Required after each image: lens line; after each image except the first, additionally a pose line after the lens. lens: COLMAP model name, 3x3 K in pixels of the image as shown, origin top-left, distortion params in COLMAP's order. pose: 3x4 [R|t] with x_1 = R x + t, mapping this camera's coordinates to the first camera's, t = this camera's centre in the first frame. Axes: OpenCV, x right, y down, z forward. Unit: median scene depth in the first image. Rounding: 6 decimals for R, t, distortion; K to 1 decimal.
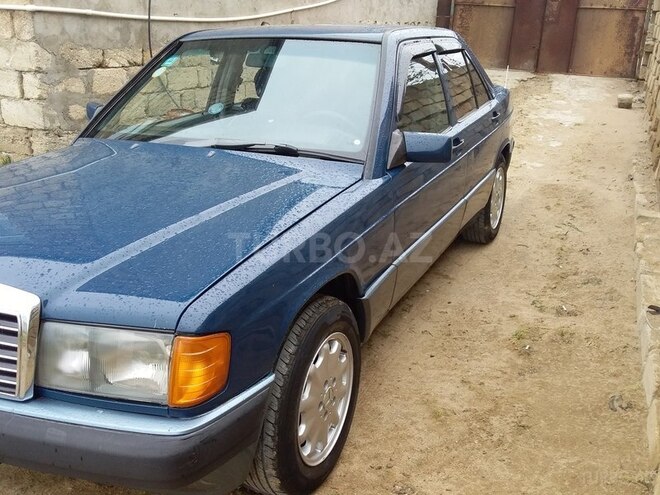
lens RADIAL K [[622.2, 0, 330.0], [0, 622.2, 247.5], [0, 0, 1]] dist [0.094847, -0.214664]
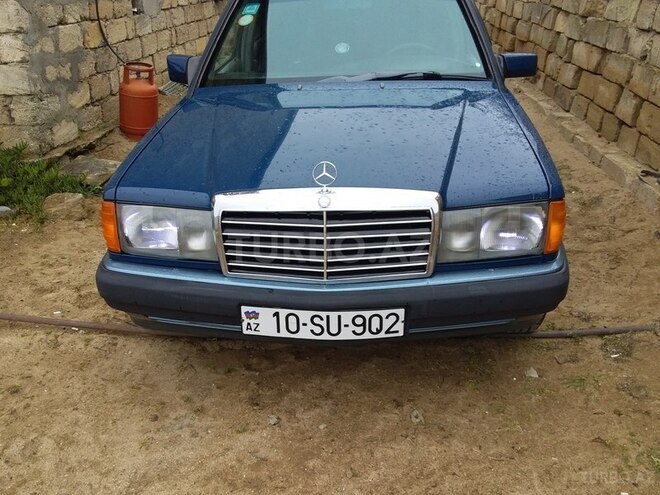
lens RADIAL K [[622.2, 0, 330.0], [0, 622.2, 247.5], [0, 0, 1]] dist [0.094847, -0.214664]
pose [[0.926595, -0.177018, 0.331793, -0.391930], [0.150486, 0.983101, 0.104243, 0.007612], [-0.344639, -0.046661, 0.937575, -0.047727]]
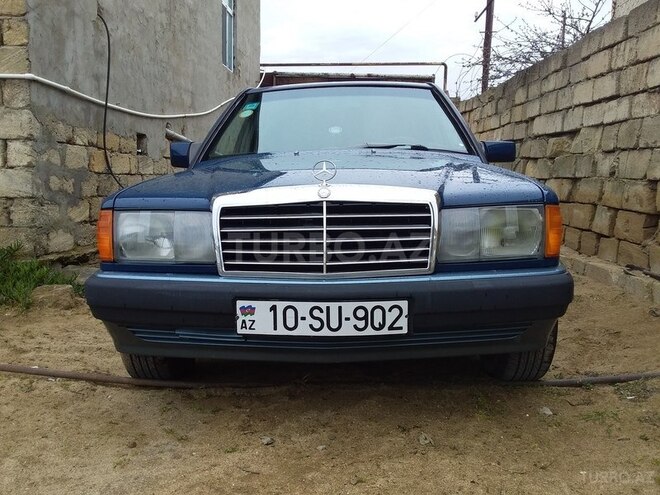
lens RADIAL K [[614.6, 0, 328.1], [0, 614.6, 247.9], [0, 0, 1]] dist [0.094481, -0.198195]
pose [[0.918034, -0.066868, 0.390822, -0.415850], [0.153716, 0.968612, -0.195351, 0.148608], [-0.365492, 0.239414, 0.899498, -0.017477]]
